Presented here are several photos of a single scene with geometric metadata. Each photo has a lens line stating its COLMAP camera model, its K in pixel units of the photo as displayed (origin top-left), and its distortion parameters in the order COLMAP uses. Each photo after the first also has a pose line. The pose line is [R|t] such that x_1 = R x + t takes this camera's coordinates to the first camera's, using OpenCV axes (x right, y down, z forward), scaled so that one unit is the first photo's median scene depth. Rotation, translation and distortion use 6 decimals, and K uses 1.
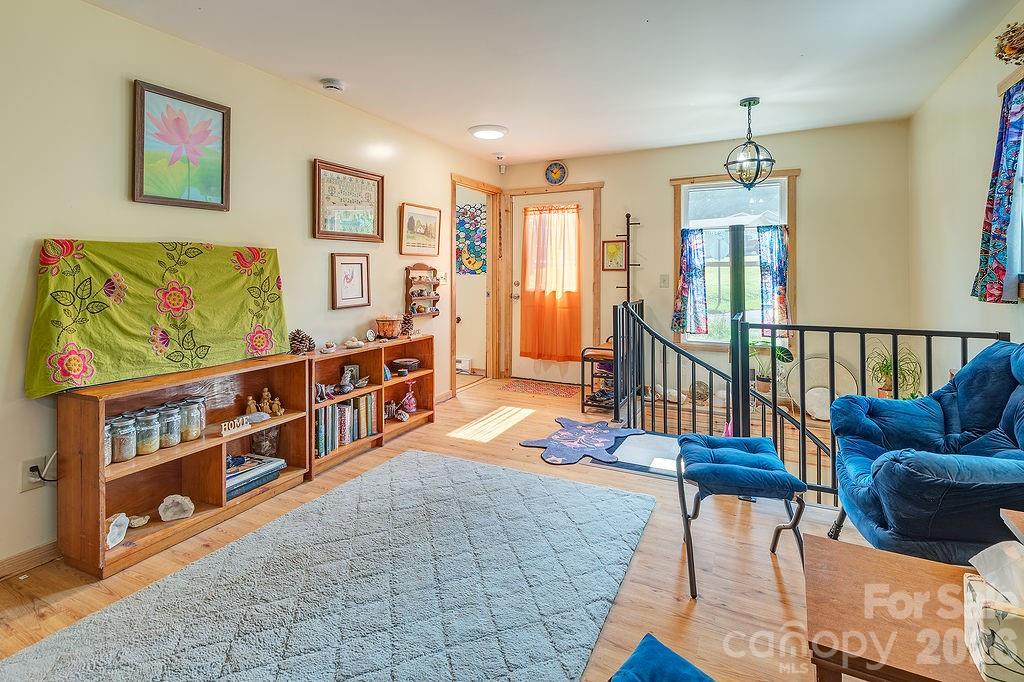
lens RADIAL K [[483.8, 0, 511.0], [0, 483.8, 282.2], [0, 0, 1]] dist [0.044068, -0.033270]
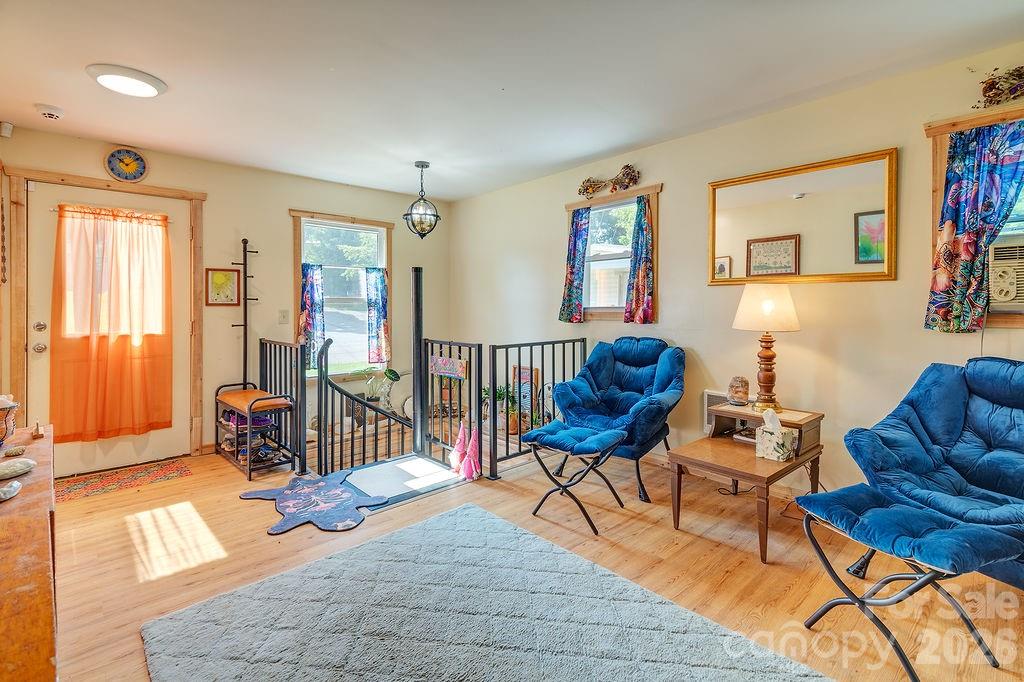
lens RADIAL K [[467.3, 0, 500.4], [0, 467.3, 323.1], [0, 0, 1]] dist [0.000994, -0.000261]
pose [[0.369282, -0.030655, 0.928812, -0.352765], [0.022622, 0.999456, 0.023992, -0.002795], [-0.929042, 0.012152, 0.369775, 0.272778]]
